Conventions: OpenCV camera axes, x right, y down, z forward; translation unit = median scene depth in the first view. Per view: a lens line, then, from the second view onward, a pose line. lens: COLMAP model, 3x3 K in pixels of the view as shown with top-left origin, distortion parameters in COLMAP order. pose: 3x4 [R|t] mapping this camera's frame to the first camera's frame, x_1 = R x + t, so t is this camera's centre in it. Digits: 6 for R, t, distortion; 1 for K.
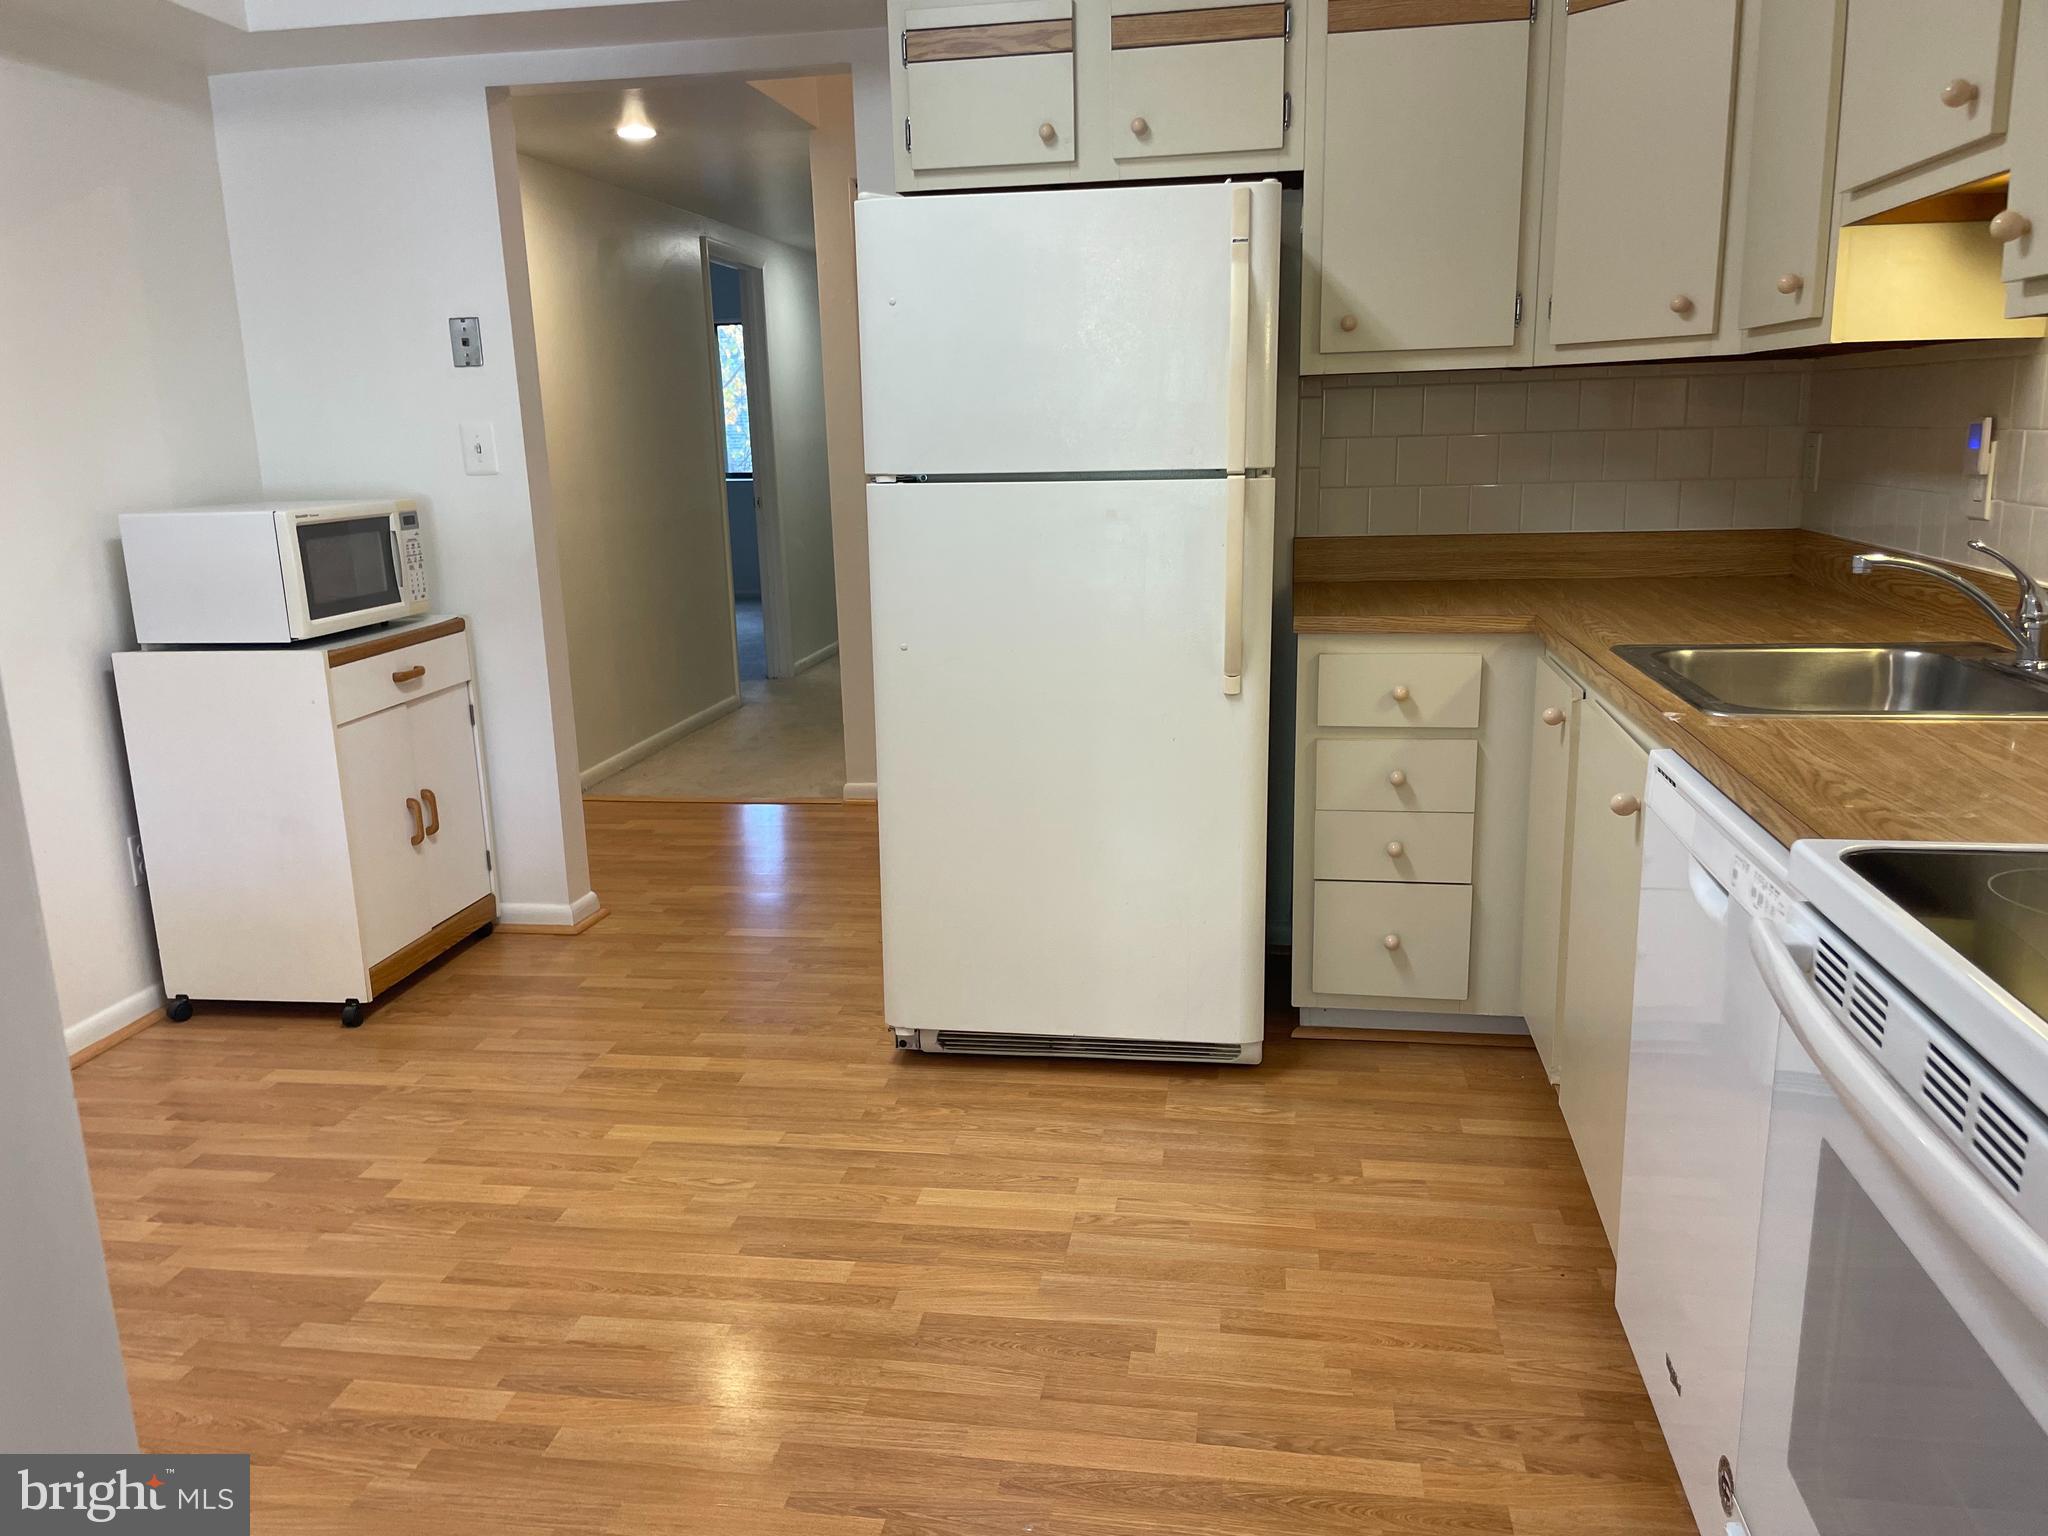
lens RADIAL K [[1569.7, 0, 988.4], [0, 1569.7, 773.5], [0, 0, 1]] dist [0.098681, -0.126764]
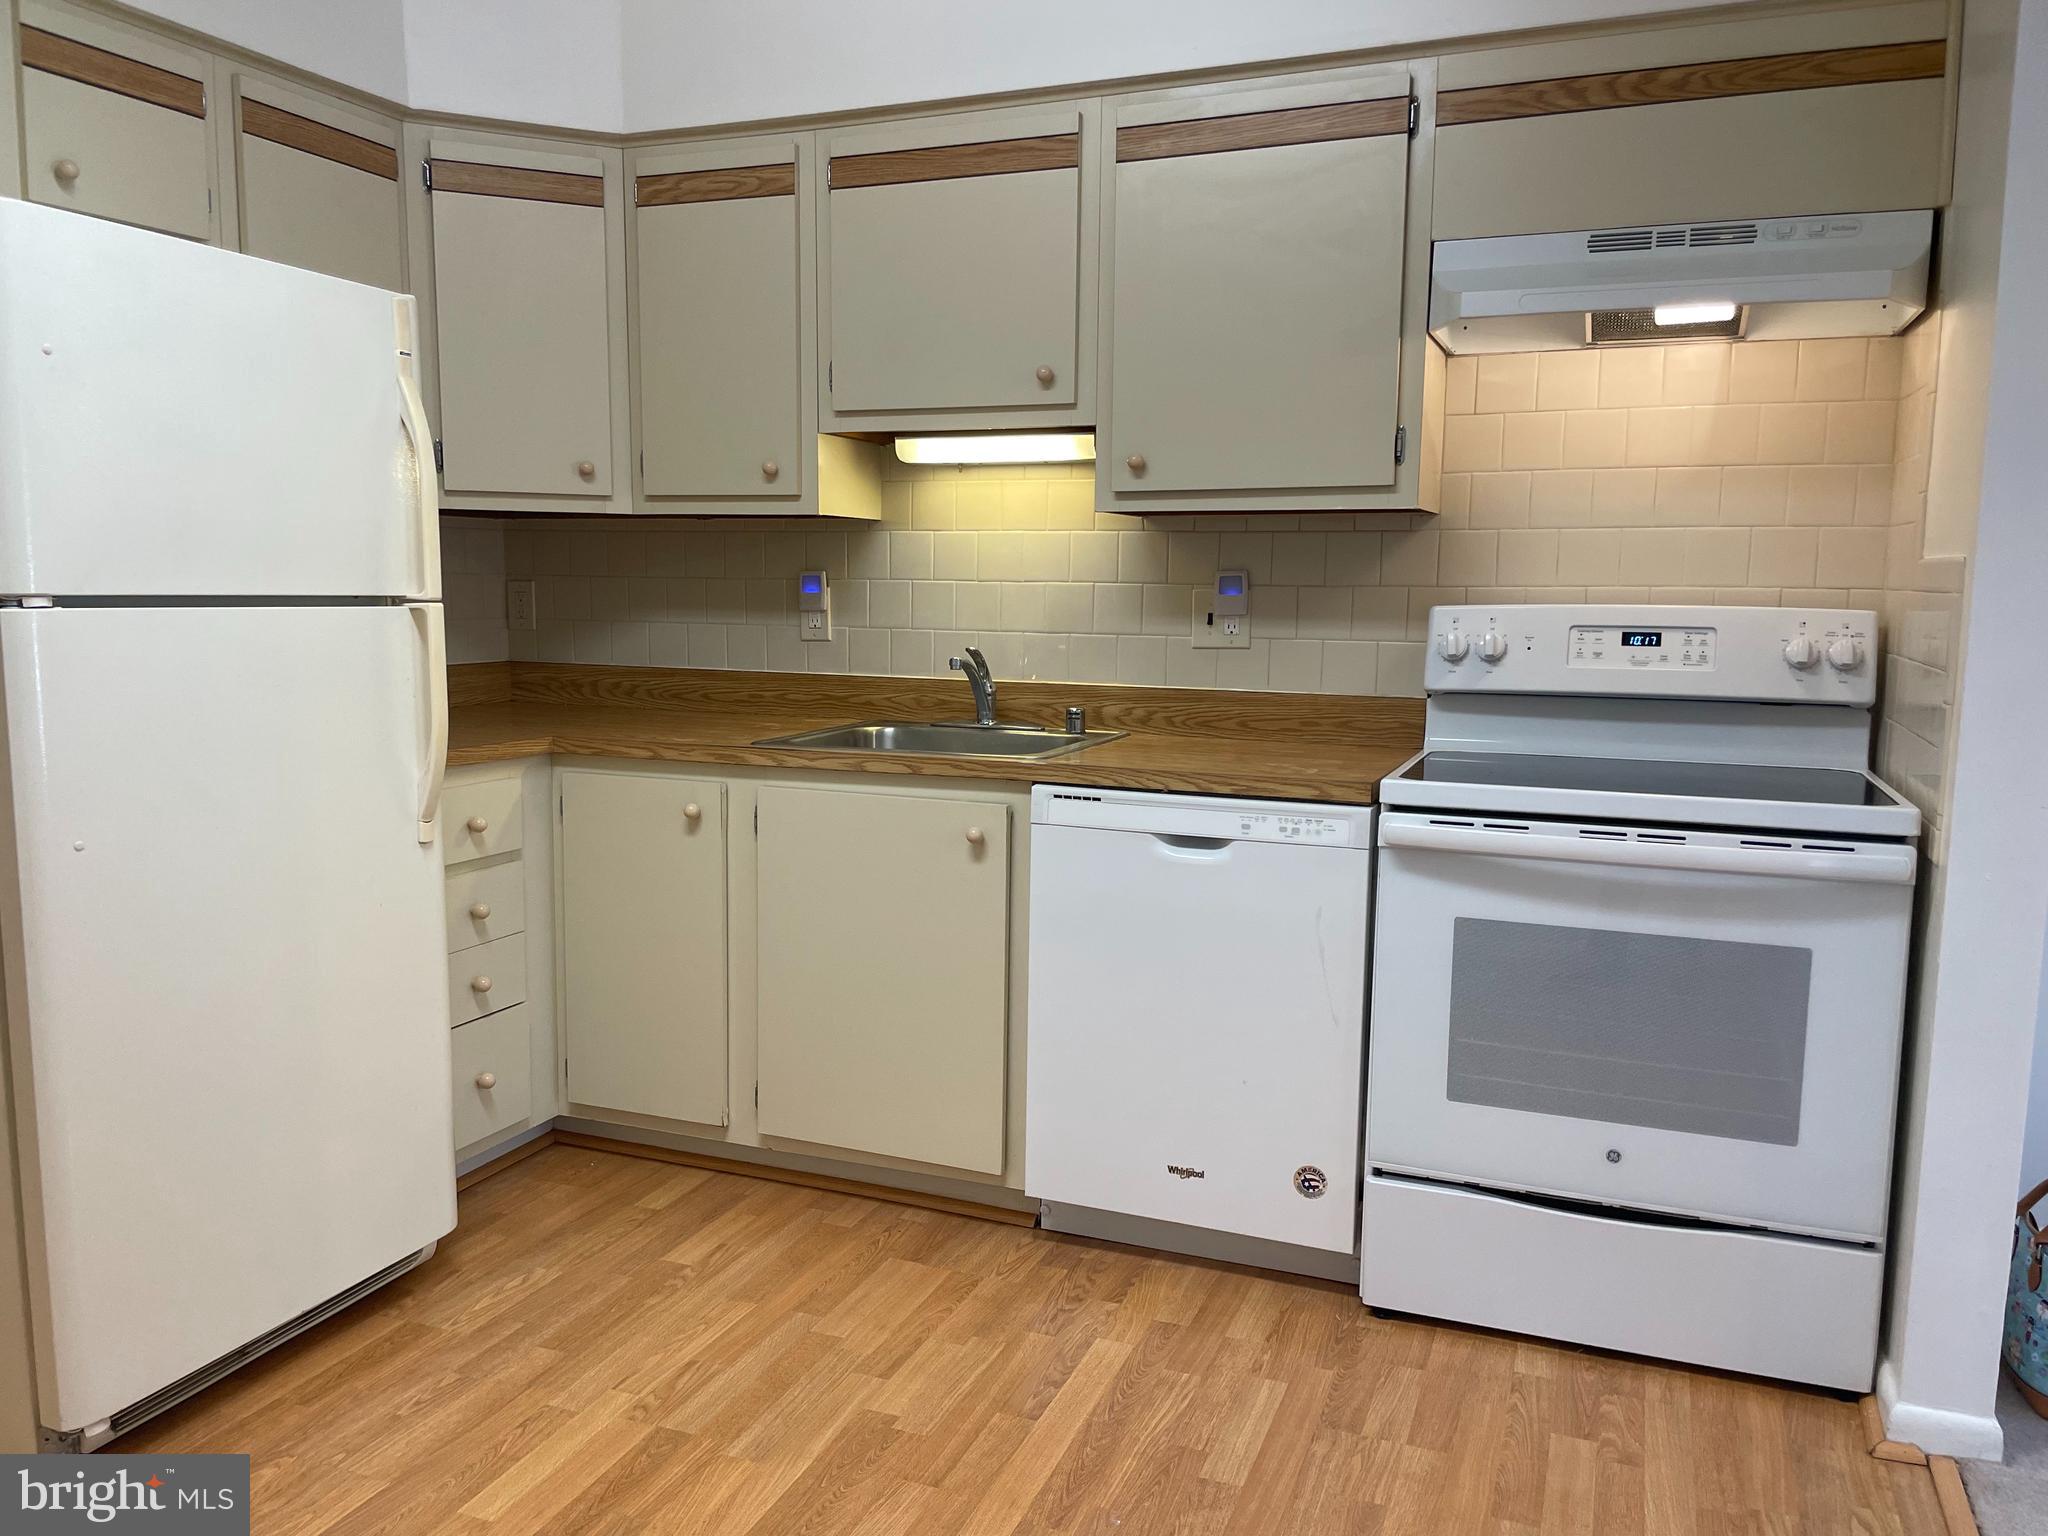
lens RADIAL K [[1569.7, 0, 1017.0], [0, 1569.7, 774.8], [0, 0, 1]] dist [0.098681, -0.126764]
pose [[0.202999, -0.093496, 0.974705, -0.741423], [0.196771, 0.979020, 0.052928, -0.078409], [-0.959204, 0.181050, 0.217137, 0.531046]]
